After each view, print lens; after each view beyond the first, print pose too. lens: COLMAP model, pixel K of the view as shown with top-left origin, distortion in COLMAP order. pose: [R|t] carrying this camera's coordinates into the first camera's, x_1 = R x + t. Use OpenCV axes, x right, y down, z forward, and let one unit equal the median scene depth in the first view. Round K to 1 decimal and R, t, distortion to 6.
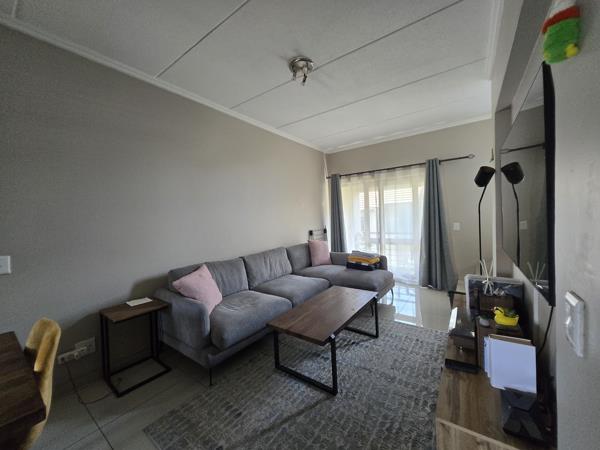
lens RADIAL K [[234.5, 0, 301.3], [0, 234.5, 225.2], [0, 0, 1]] dist [0.002091, 0.000035]
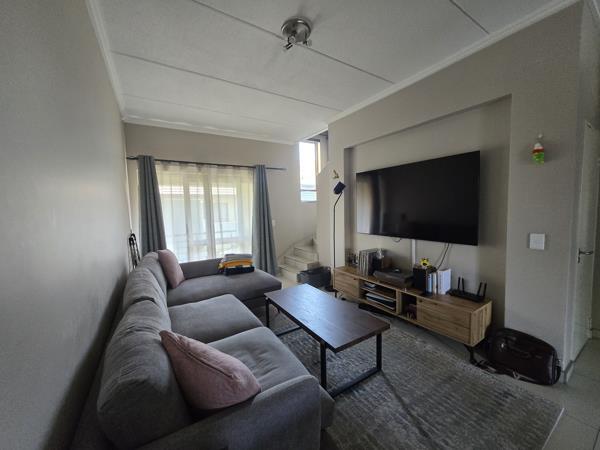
lens RADIAL K [[234.5, 0, 302.0], [0, 234.5, 224.6], [0, 0, 1]] dist [0.002091, 0.000035]
pose [[0.370337, -0.037127, 0.928155, -0.504089], [0.043822, 0.998787, 0.022468, -0.008363], [-0.927863, 0.032353, 0.371515, 0.448320]]
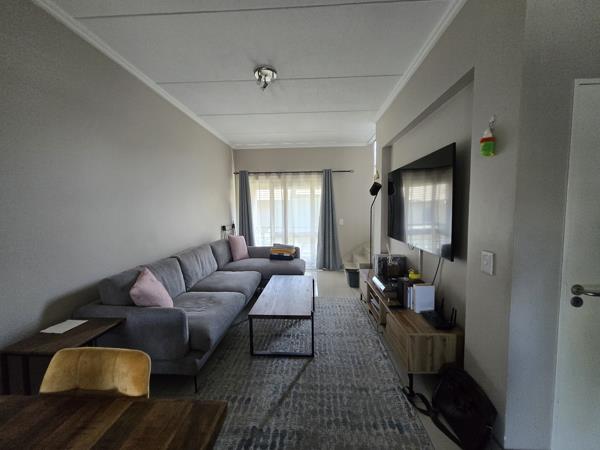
lens RADIAL K [[234.5, 0, 302.4], [0, 234.5, 224.5], [0, 0, 1]] dist [0.002091, 0.000035]
pose [[0.840193, -0.006436, 0.542250, -0.287543], [-0.004313, 0.999819, 0.018550, -0.004086], [-0.542271, -0.017925, 0.840012, -0.005132]]
